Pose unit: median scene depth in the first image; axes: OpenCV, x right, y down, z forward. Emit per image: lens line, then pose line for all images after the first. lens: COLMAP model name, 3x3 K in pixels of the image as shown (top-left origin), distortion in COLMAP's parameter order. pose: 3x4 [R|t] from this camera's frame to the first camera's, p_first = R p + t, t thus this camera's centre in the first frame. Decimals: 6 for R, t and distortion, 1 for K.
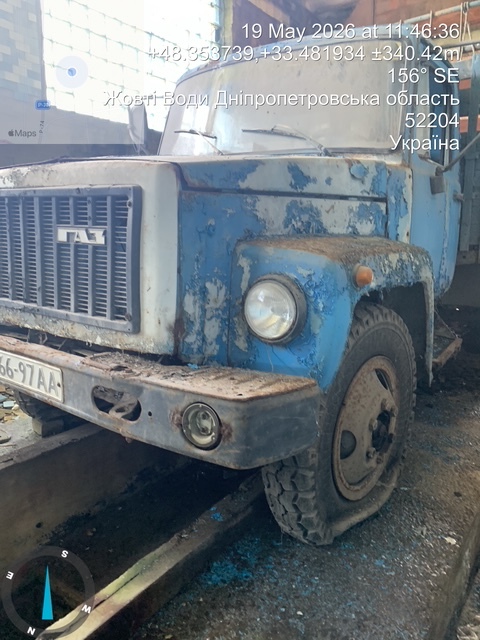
lens RADIAL K [[482.6, 0, 238.3], [0, 482.6, 317.9], [0, 0, 1]] dist [0.037955, -0.052231]
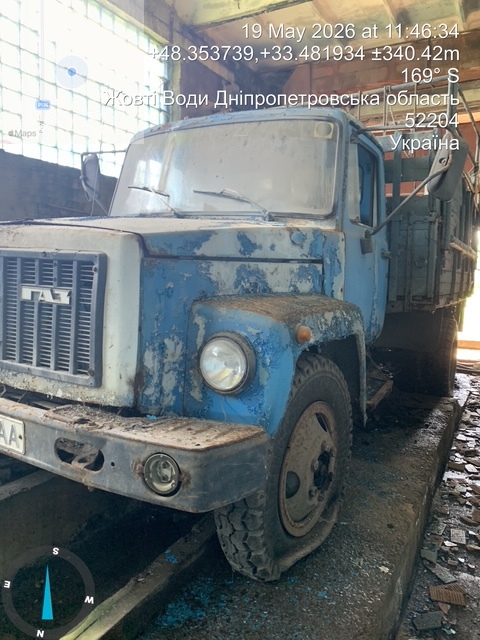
lens RADIAL K [[482.6, 0, 242.1], [0, 482.6, 318.3], [0, 0, 1]] dist [0.037955, -0.052231]
pose [[0.992620, 0.003133, 0.121225, -0.022875], [0.005668, 0.997375, -0.072187, -0.037466], [-0.121133, 0.072341, 0.989997, -0.105983]]
